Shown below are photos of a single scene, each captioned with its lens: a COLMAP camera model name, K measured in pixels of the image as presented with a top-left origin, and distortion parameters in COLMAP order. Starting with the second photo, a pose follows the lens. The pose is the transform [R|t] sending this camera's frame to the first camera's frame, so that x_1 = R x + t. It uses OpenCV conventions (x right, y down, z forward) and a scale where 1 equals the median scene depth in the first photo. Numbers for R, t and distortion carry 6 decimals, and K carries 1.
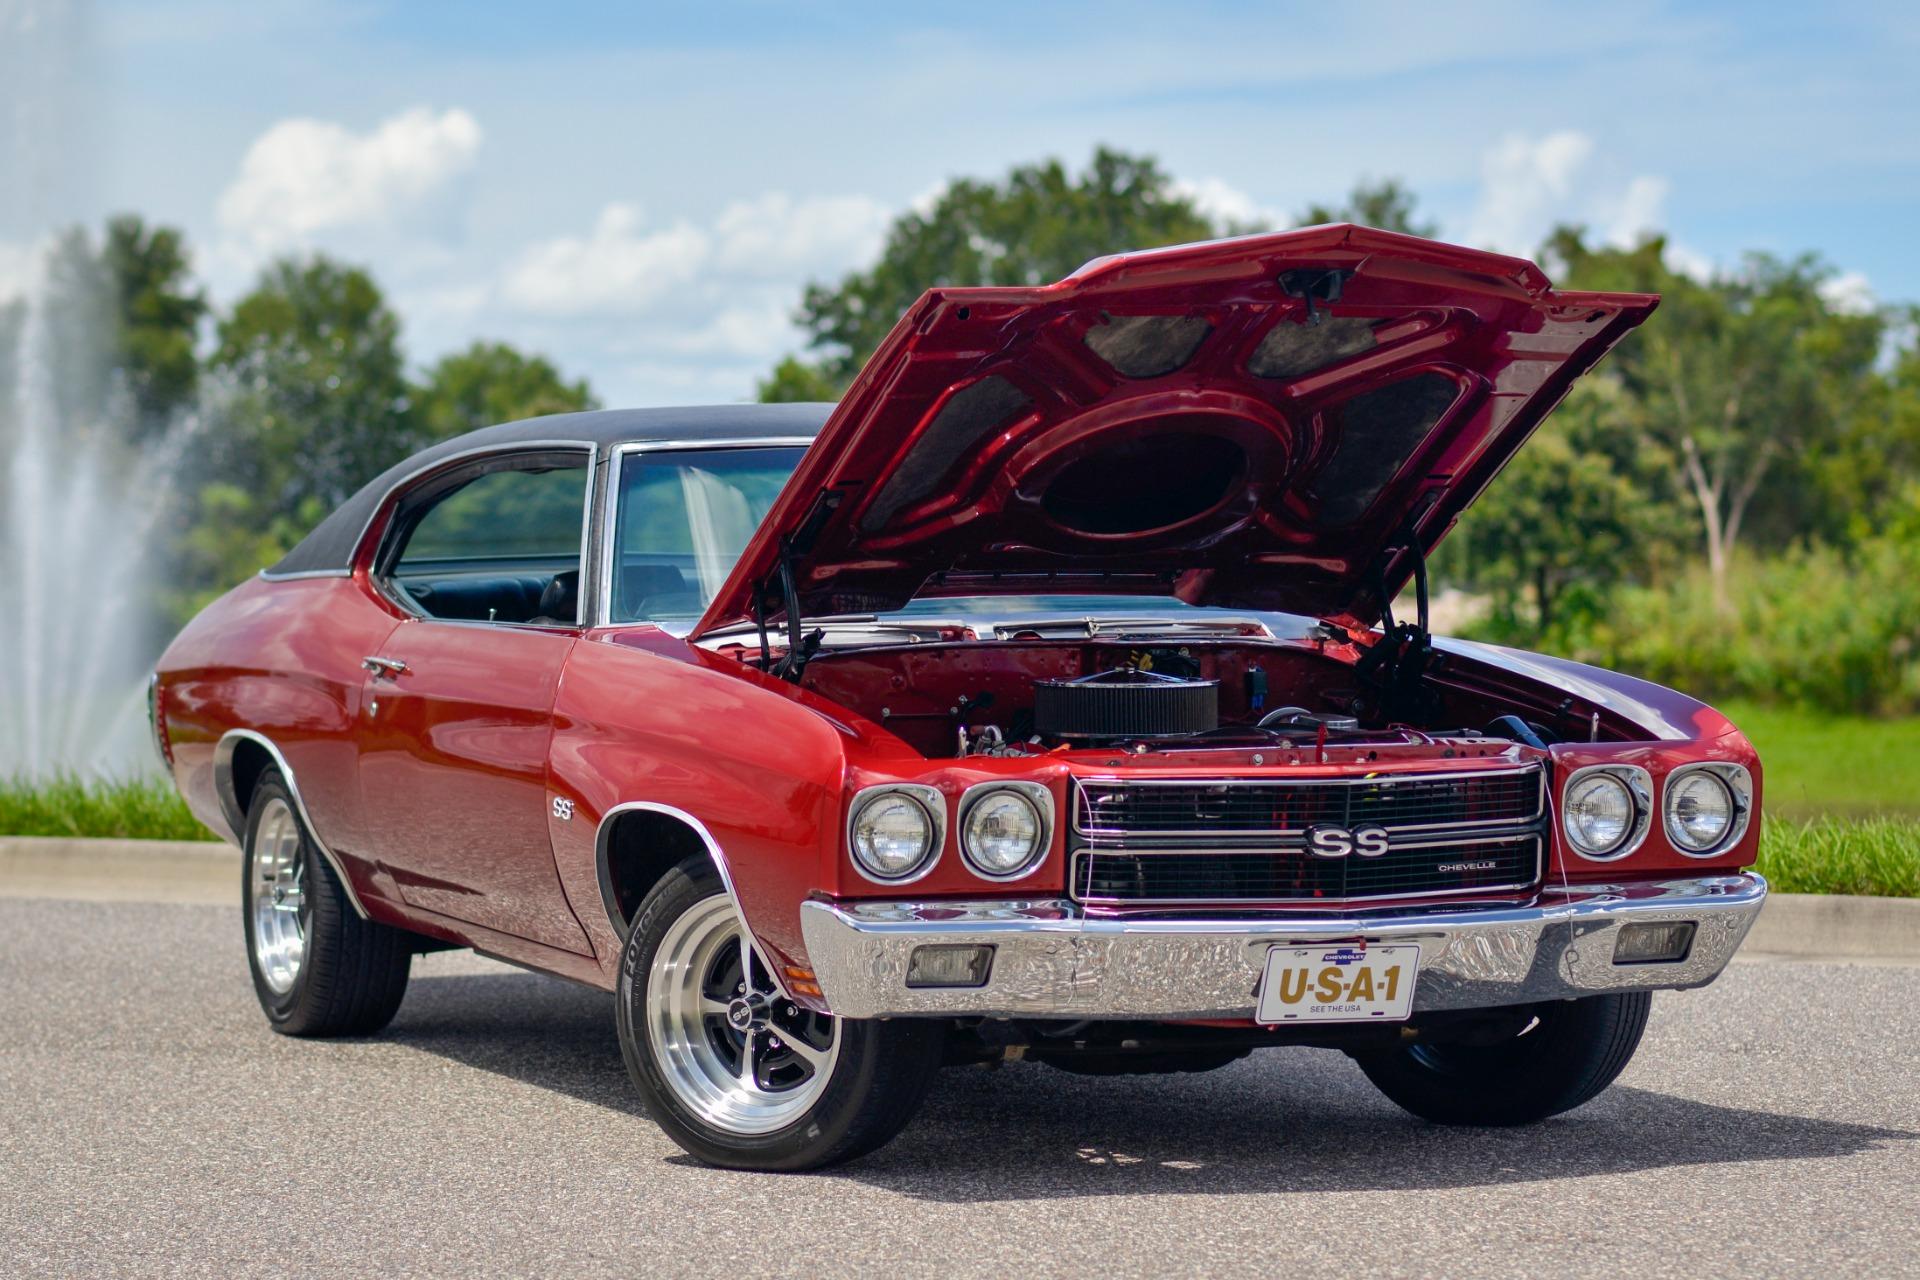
lens RADIAL K [[6749.1, 0, 960.0], [0, 6749.1, 640.0], [0, 0, 1]] dist [0.099727, -1.348854]
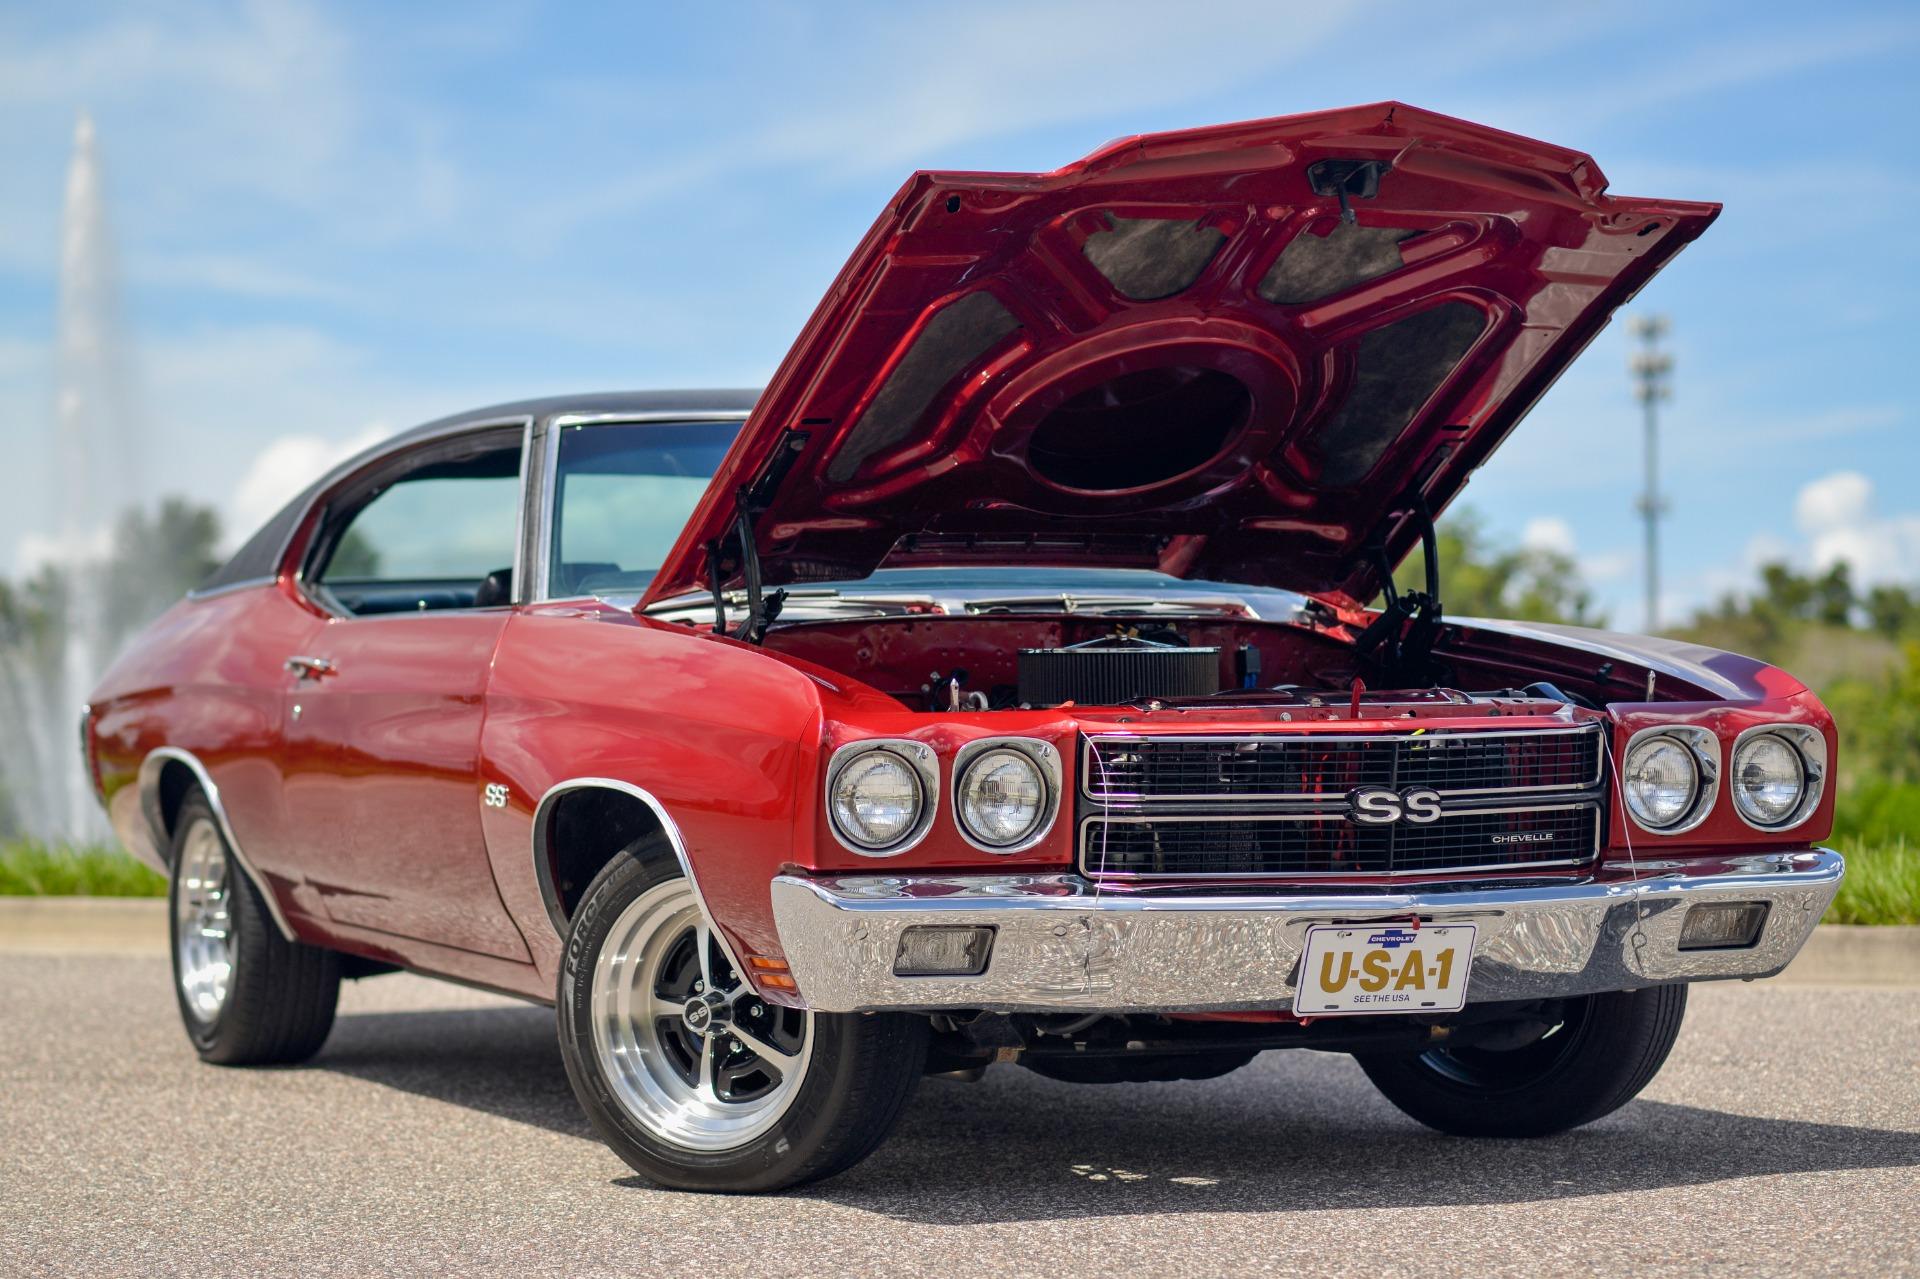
lens RADIAL K [[4905.9, 0, 1010.5], [0, 4905.9, 639.9], [0, 0, 1]] dist [0.060468, 0.299554]
pose [[0.999057, -0.004961, 0.043130, -0.019043], [0.006650, 0.999212, -0.039118, 0.031673], [-0.042902, 0.039368, 0.998303, 0.353158]]
